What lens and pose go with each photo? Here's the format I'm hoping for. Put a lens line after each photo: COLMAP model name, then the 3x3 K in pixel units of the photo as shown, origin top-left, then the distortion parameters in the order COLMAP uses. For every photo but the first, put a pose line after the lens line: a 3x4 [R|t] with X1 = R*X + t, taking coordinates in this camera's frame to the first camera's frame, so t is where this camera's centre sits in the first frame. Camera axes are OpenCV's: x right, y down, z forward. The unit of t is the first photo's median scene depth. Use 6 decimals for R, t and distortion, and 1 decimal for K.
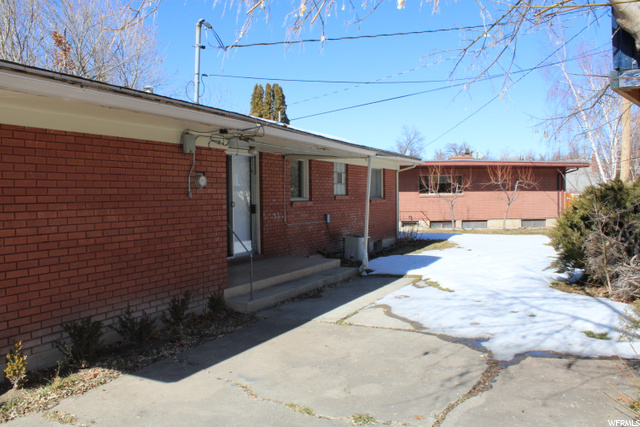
lens RADIAL K [[531.8, 0, 320.0], [0, 531.8, 213.5], [0, 0, 1]] dist [-0.165952, 0.148929]
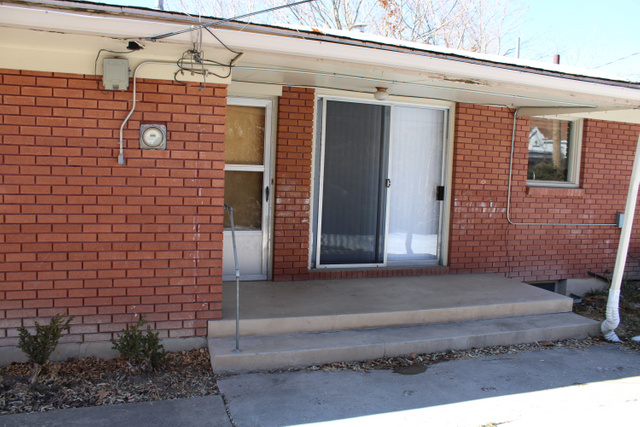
lens RADIAL K [[531.8, 0, 320.0], [0, 531.8, 213.5], [0, 0, 1]] dist [-0.165952, 0.148929]
pose [[0.711145, 0.100225, -0.695864, 0.227286], [-0.069533, 0.994960, 0.072243, -0.021404], [0.699598, -0.002989, 0.714530, 0.483729]]
